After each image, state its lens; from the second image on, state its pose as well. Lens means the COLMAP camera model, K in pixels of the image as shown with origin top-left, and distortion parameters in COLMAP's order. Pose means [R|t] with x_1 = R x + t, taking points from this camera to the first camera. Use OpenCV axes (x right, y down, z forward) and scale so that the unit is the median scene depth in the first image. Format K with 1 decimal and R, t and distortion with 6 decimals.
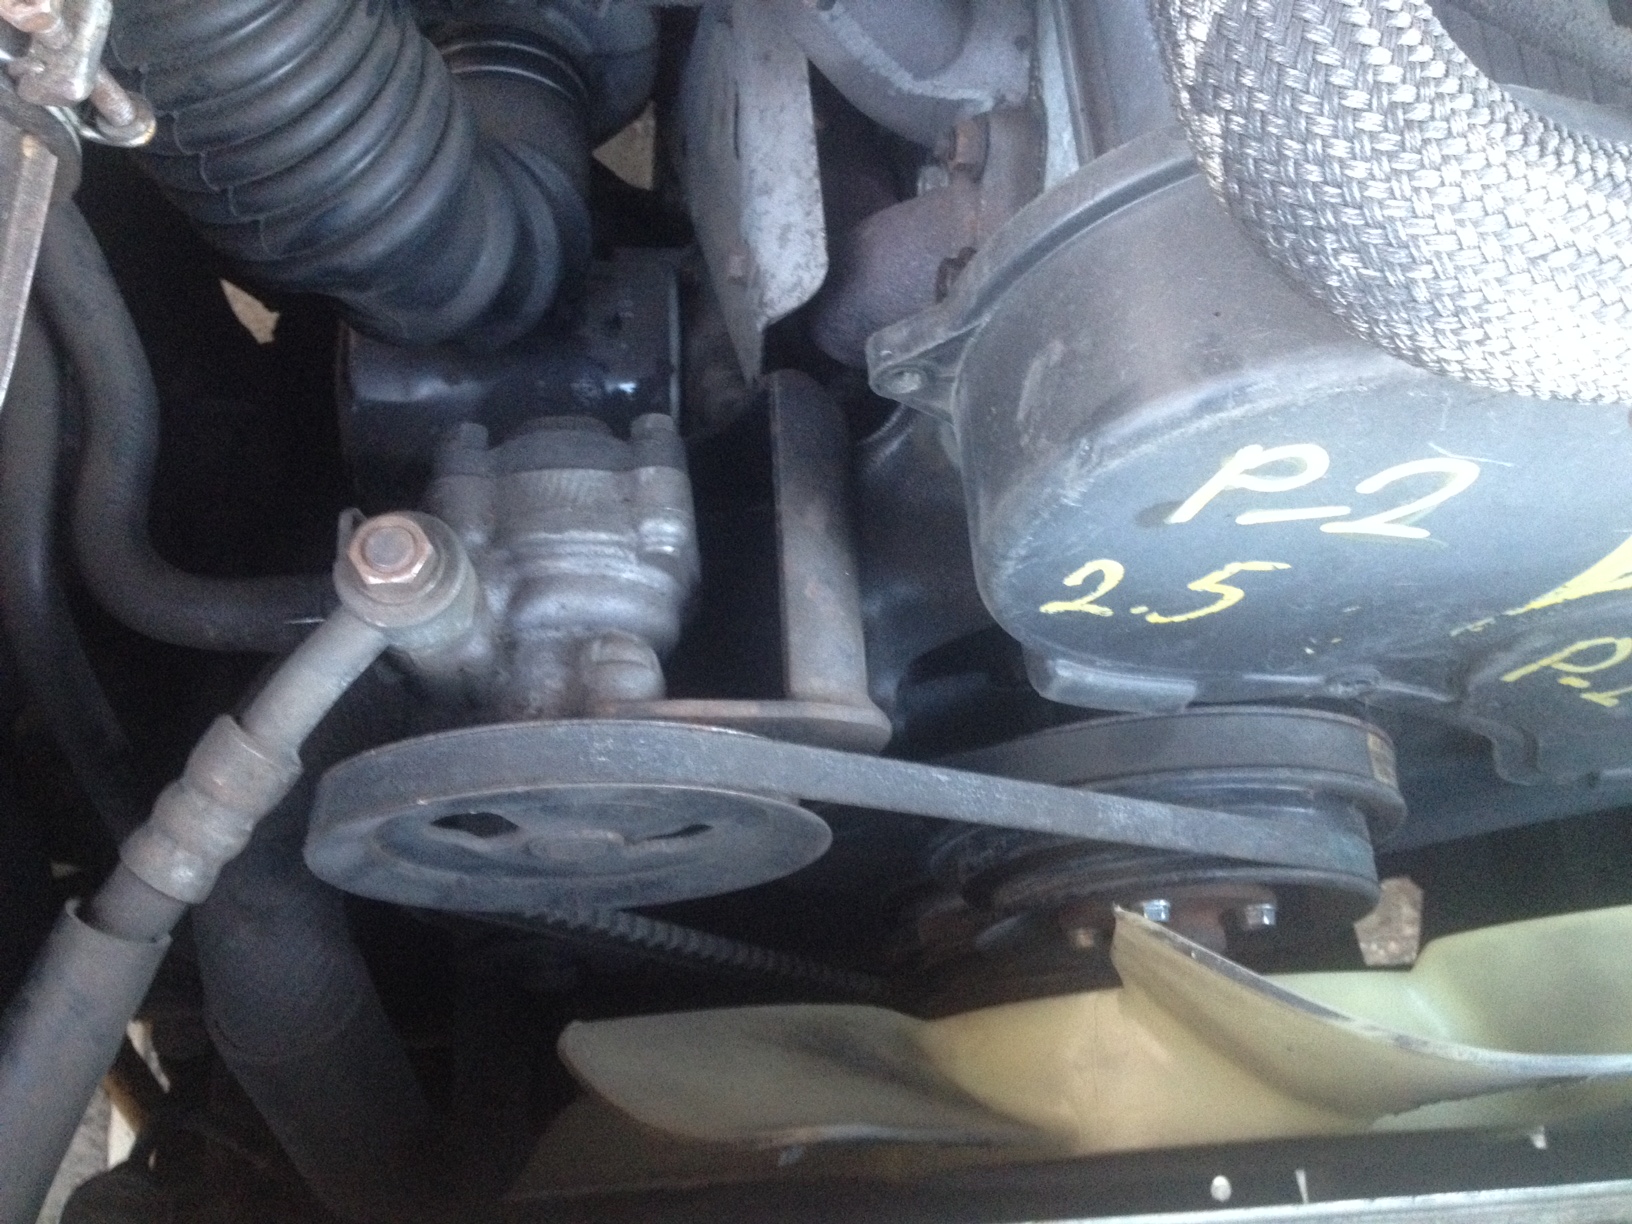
lens RADIAL K [[1514.8, 0, 814.9], [0, 1514.8, 623.1], [0, 0, 1]] dist [0.145187, -0.338878]
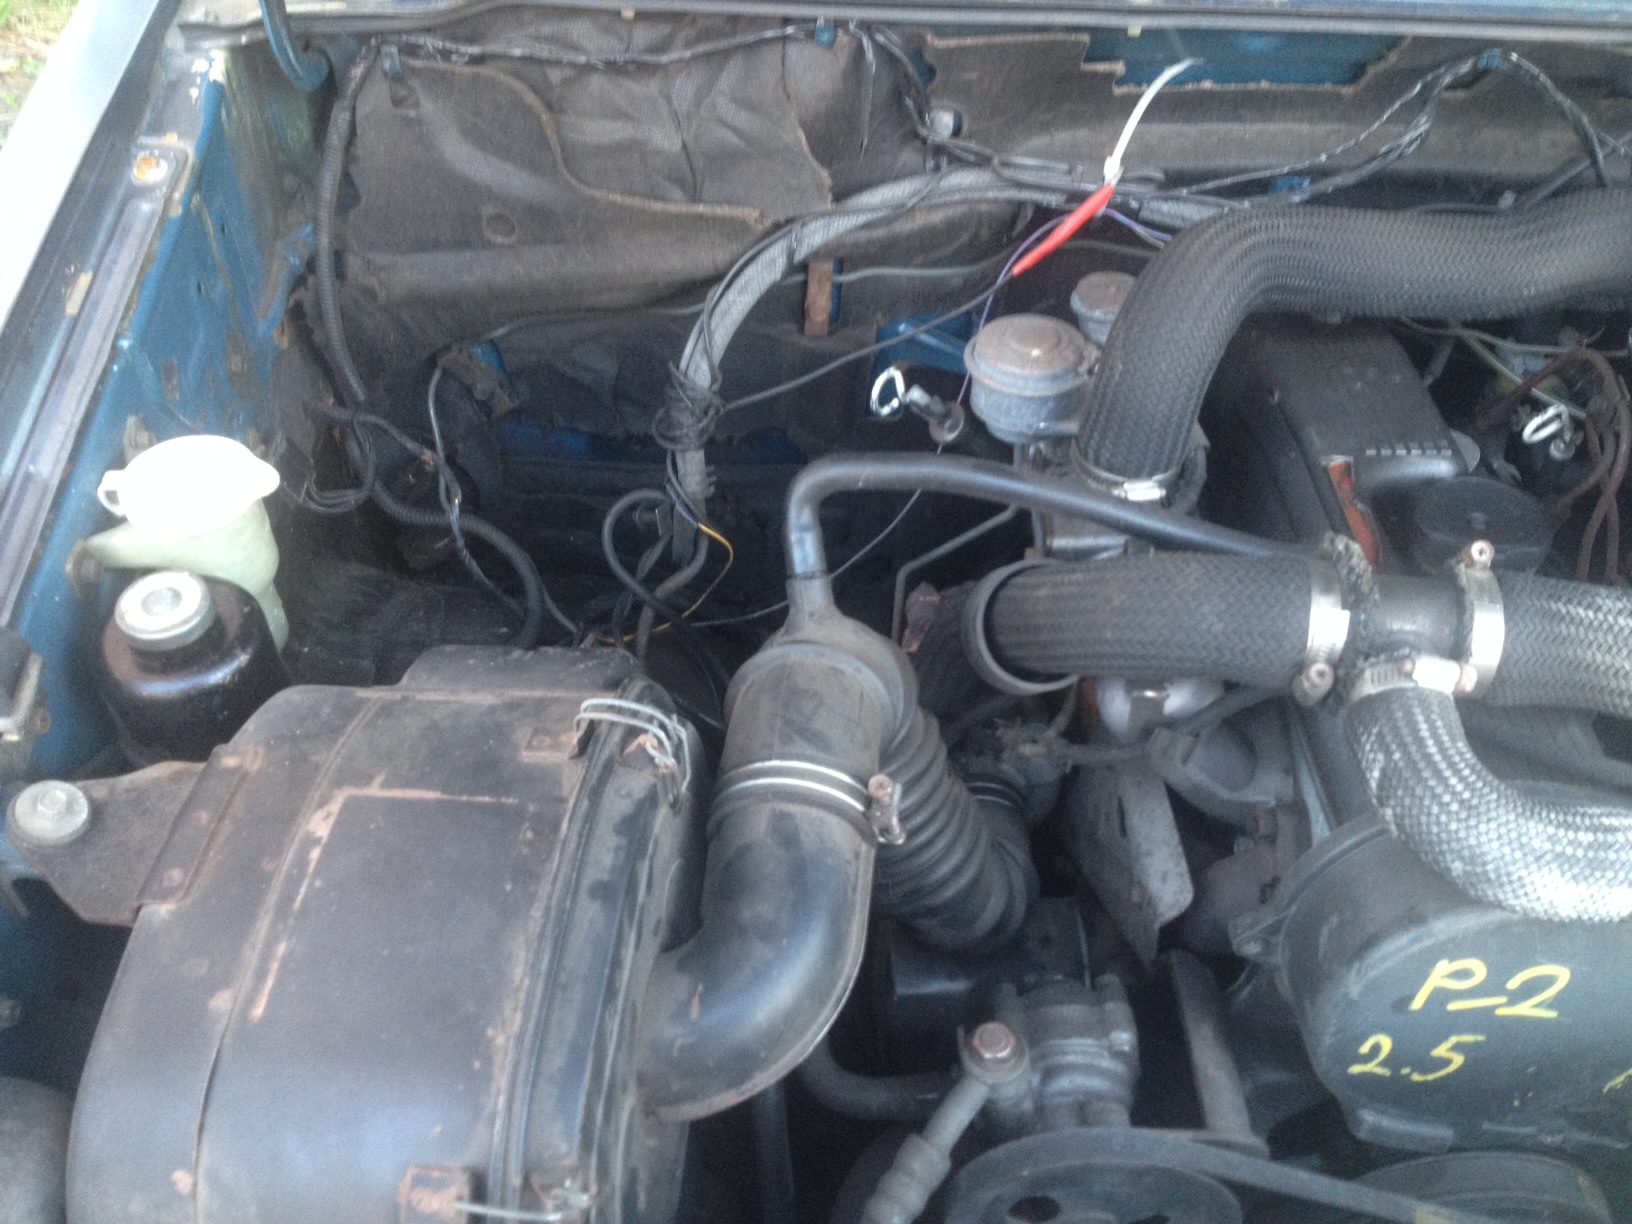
lens RADIAL K [[1514.8, 0, 814.9], [0, 1514.8, 623.1], [0, 0, 1]] dist [0.145187, -0.338878]
pose [[0.986629, -0.077292, -0.143489, -0.171685], [0.008386, 0.903304, -0.428920, 0.289506], [0.162766, 0.421982, 0.891874, -0.945703]]
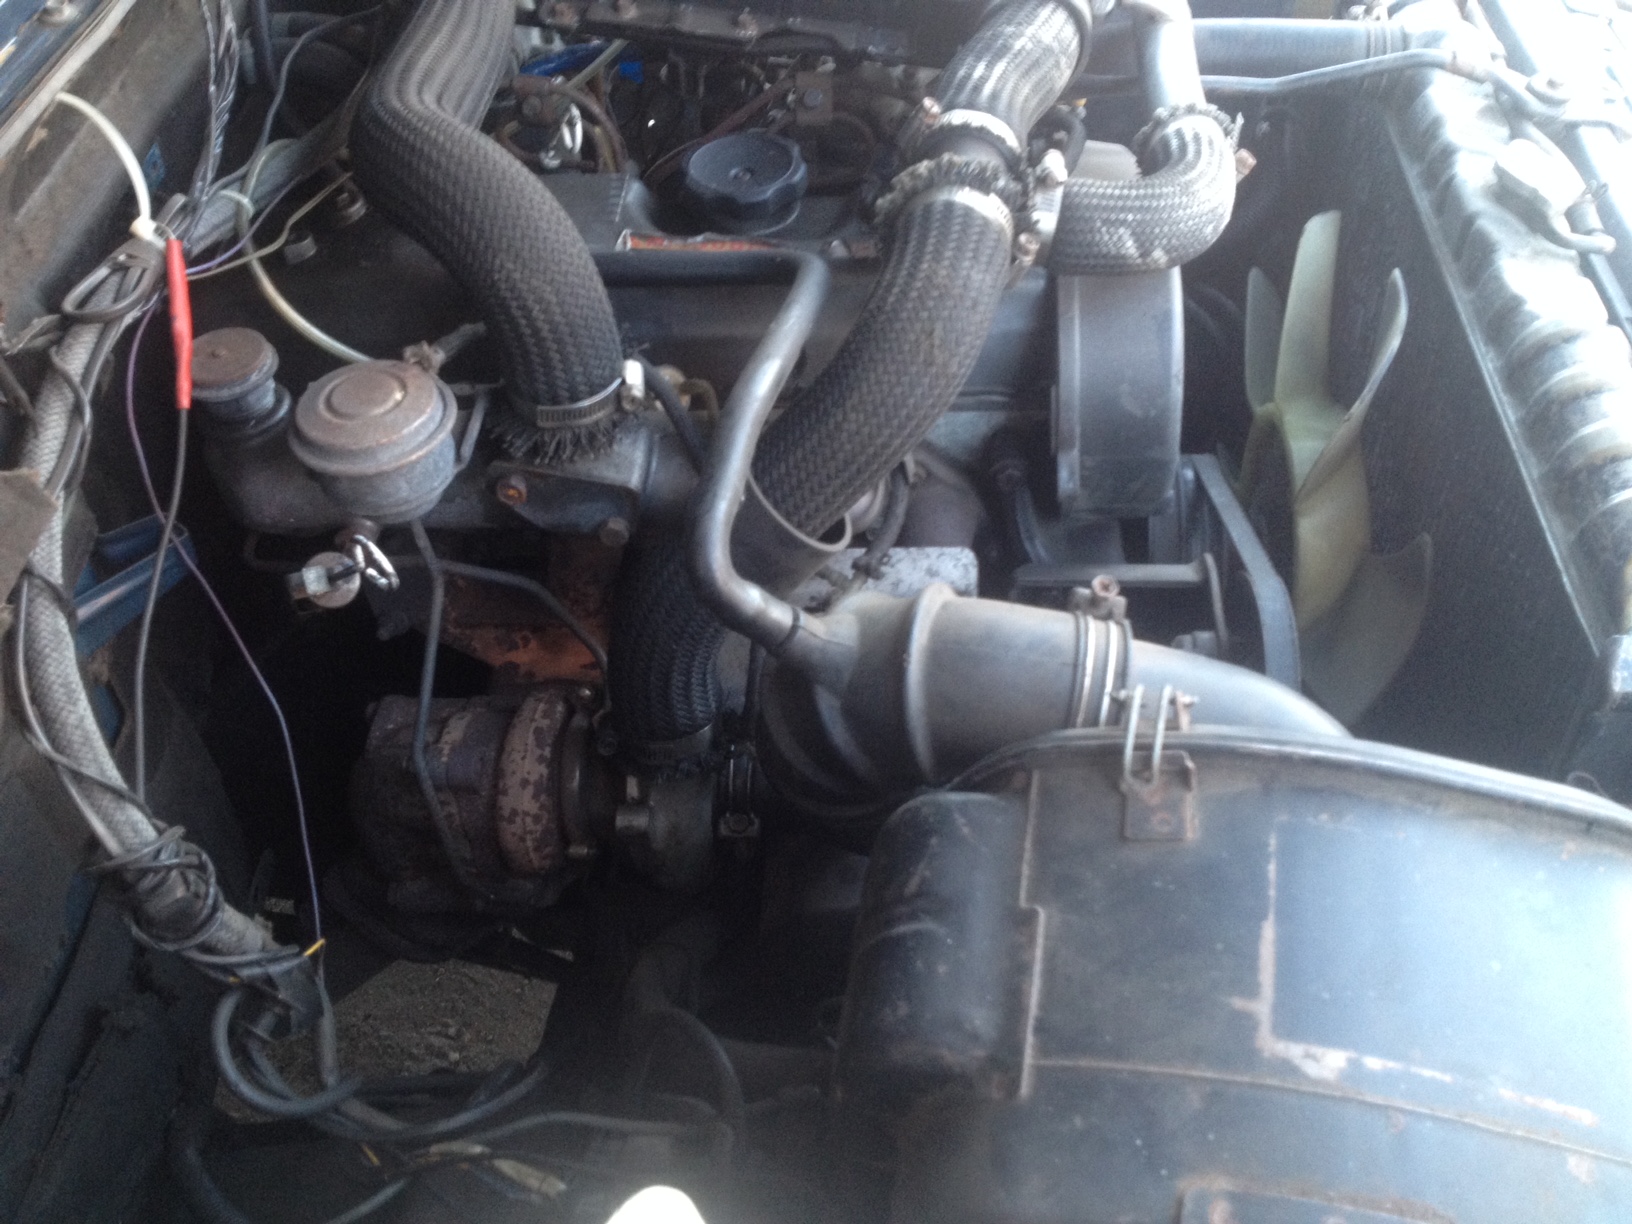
lens RADIAL K [[1514.8, 0, 814.9], [0, 1514.8, 623.1], [0, 0, 1]] dist [0.145187, -0.338878]
pose [[0.113280, -0.834318, 0.539520, -1.325482], [0.942346, 0.262315, 0.207787, -0.920658], [-0.314884, 0.484876, 0.815931, -0.537845]]
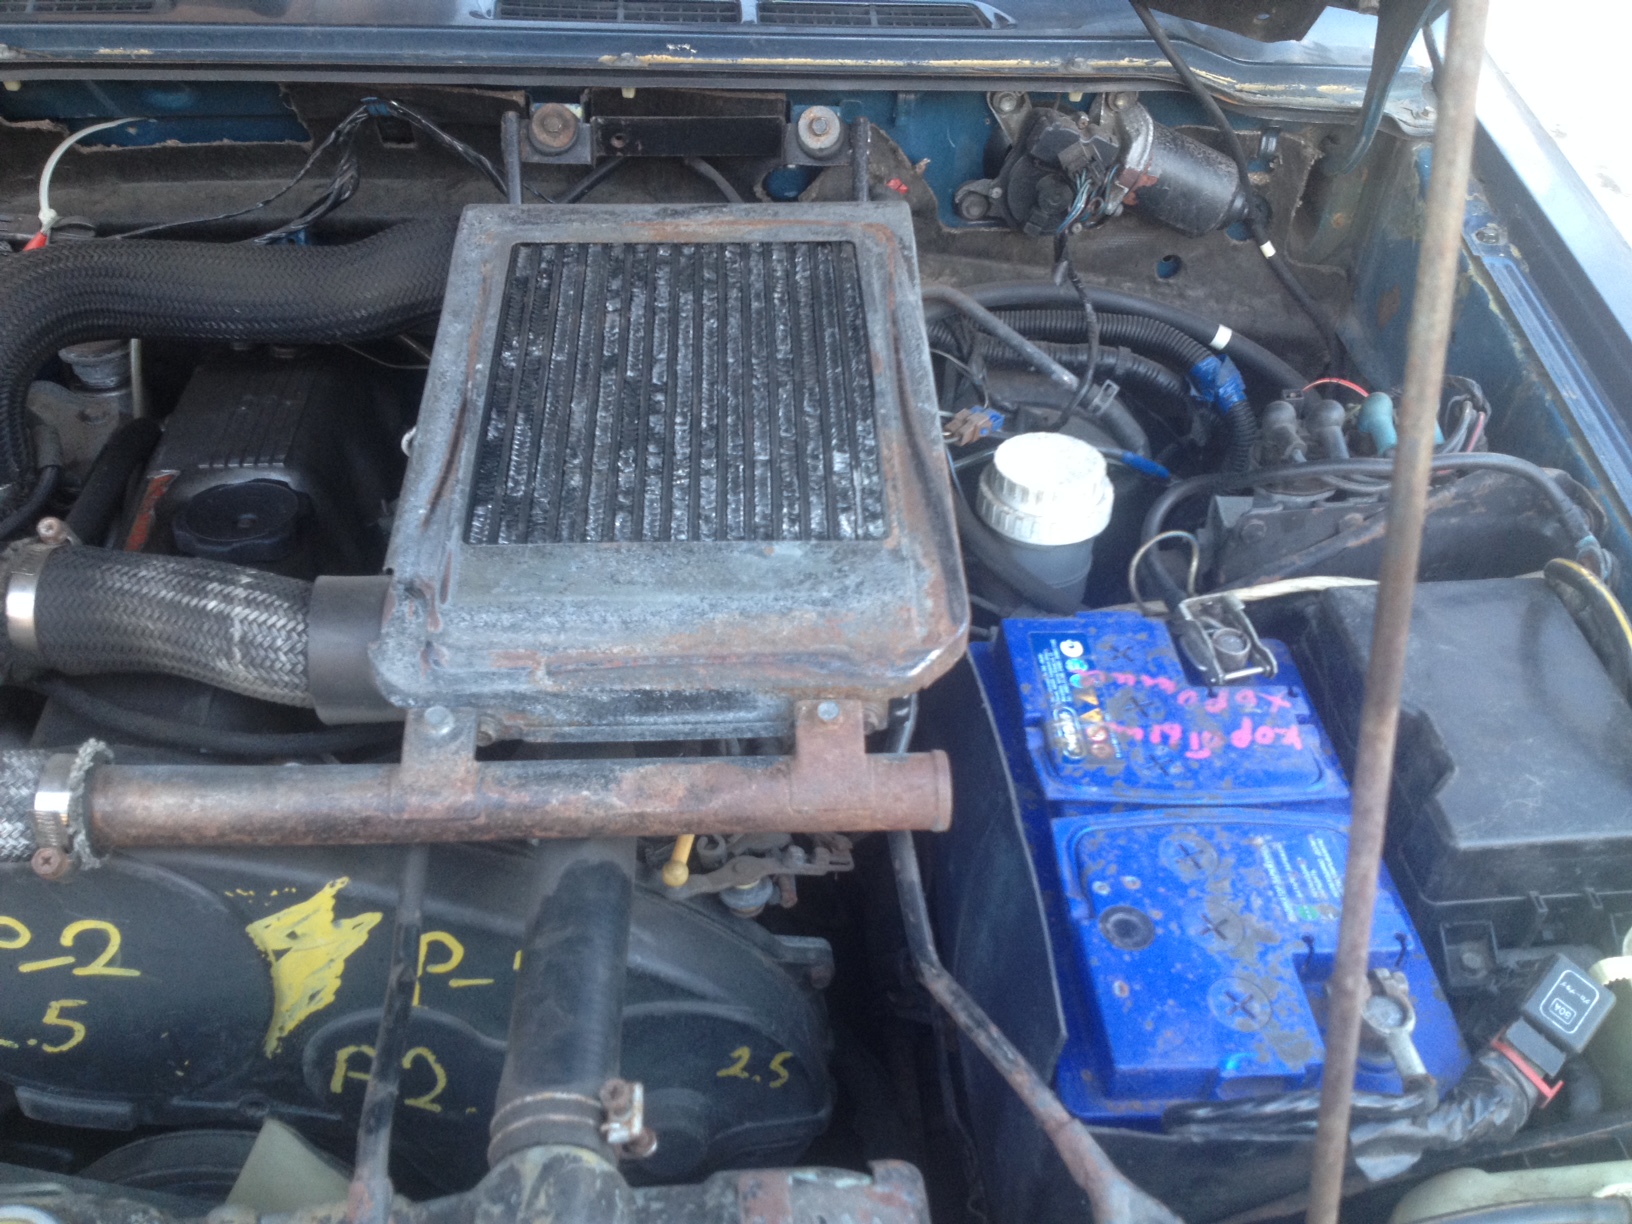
lens RADIAL K [[1491.5, 0, 815.7], [0, 1491.5, 652.5], [0, 0, 1]] dist [0.090560, -0.003776]
pose [[0.982246, -0.124426, -0.140395, 1.469280], [0.037693, 0.864025, -0.502035, 0.551550], [0.183771, 0.487830, 0.853376, -0.610996]]
